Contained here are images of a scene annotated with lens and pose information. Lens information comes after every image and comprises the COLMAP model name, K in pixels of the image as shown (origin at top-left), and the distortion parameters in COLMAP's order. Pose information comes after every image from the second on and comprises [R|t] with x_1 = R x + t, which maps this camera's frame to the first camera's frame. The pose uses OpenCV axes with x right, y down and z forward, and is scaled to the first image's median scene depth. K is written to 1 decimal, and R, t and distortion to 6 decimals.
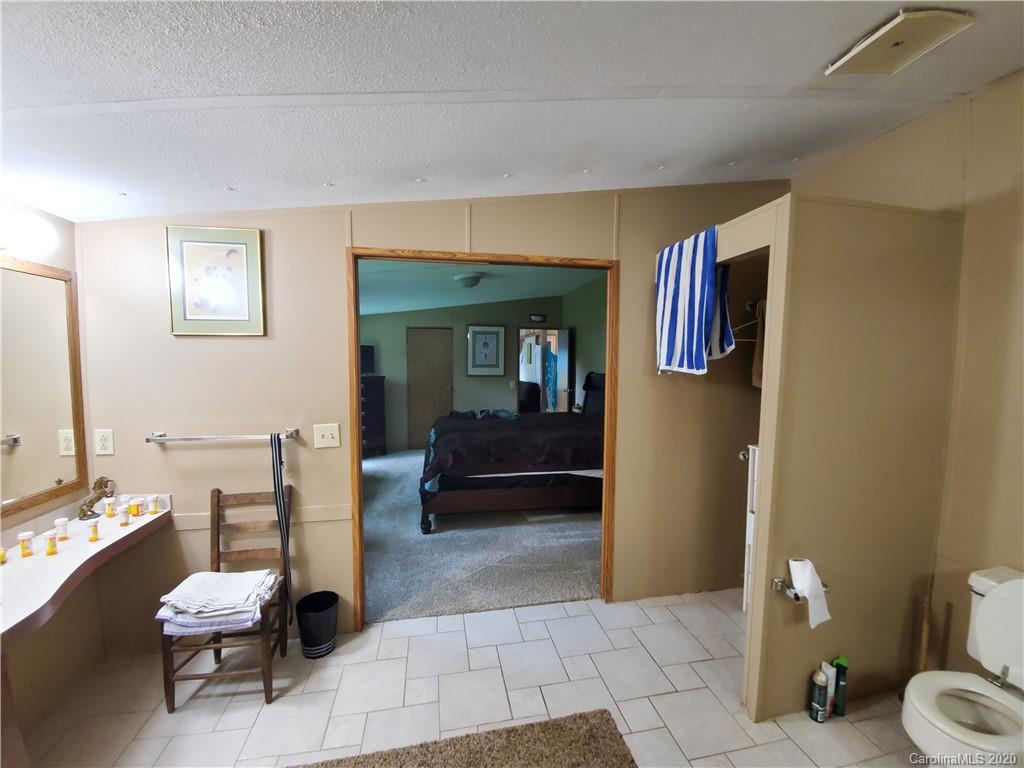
lens RADIAL K [[406.0, 0, 509.6], [0, 406.0, 387.6], [0, 0, 1]] dist [0.012334, -0.016308]
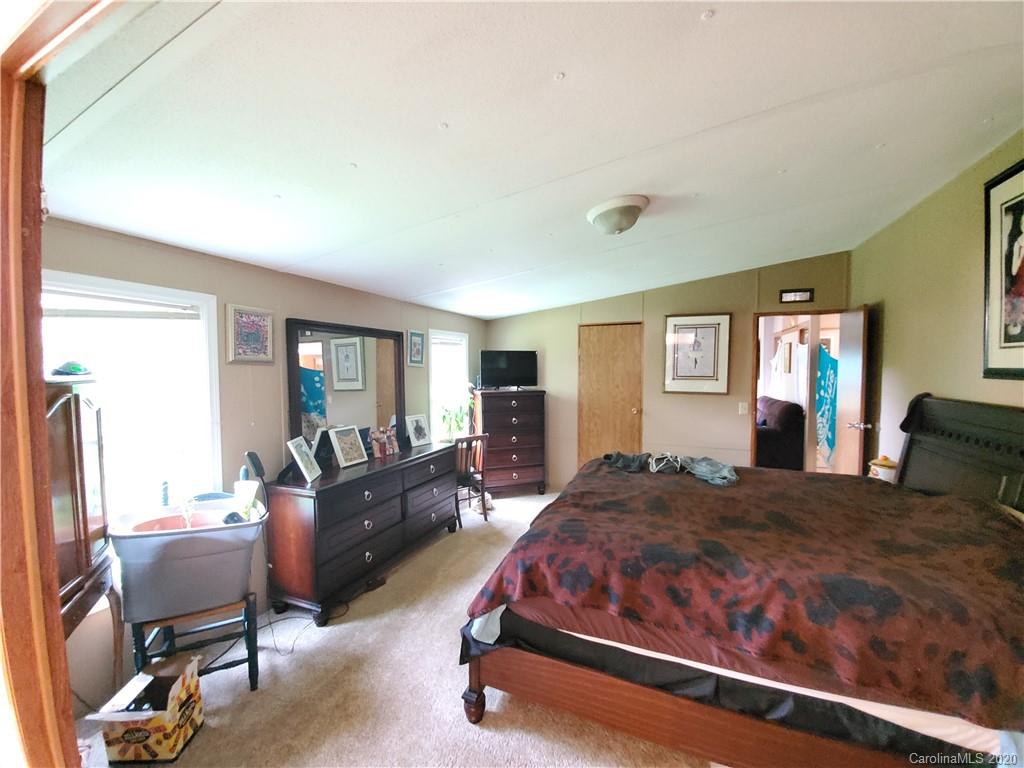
lens RADIAL K [[406.0, 0, 509.6], [0, 406.0, 387.6], [0, 0, 1]] dist [0.012334, -0.016308]
pose [[0.837713, 0.019971, -0.545746, 0.052437], [-0.031293, 0.999445, -0.011460, -0.023377], [0.545214, 0.026678, 0.837872, 0.334125]]
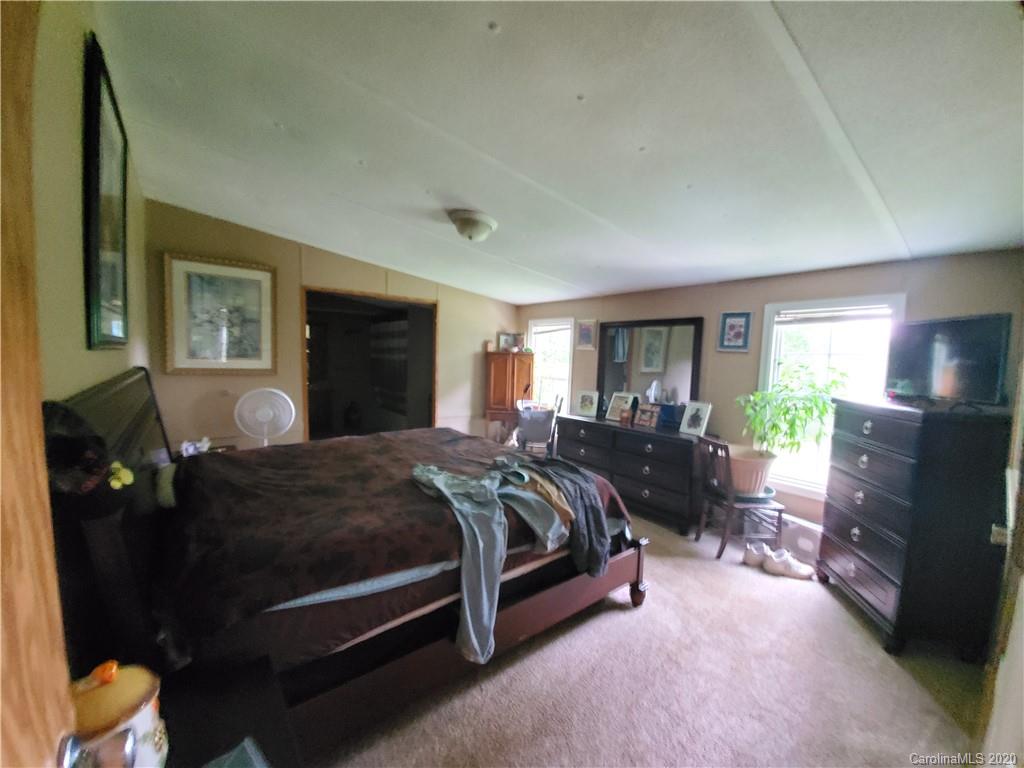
lens RADIAL K [[406.0, 0, 509.6], [0, 406.0, 387.6], [0, 0, 1]] dist [0.012334, -0.016308]
pose [[-0.883147, 0.011227, -0.468962, 0.112284], [-0.063219, 0.987745, 0.142701, -0.072115], [0.464817, 0.155673, -0.871614, 1.149254]]
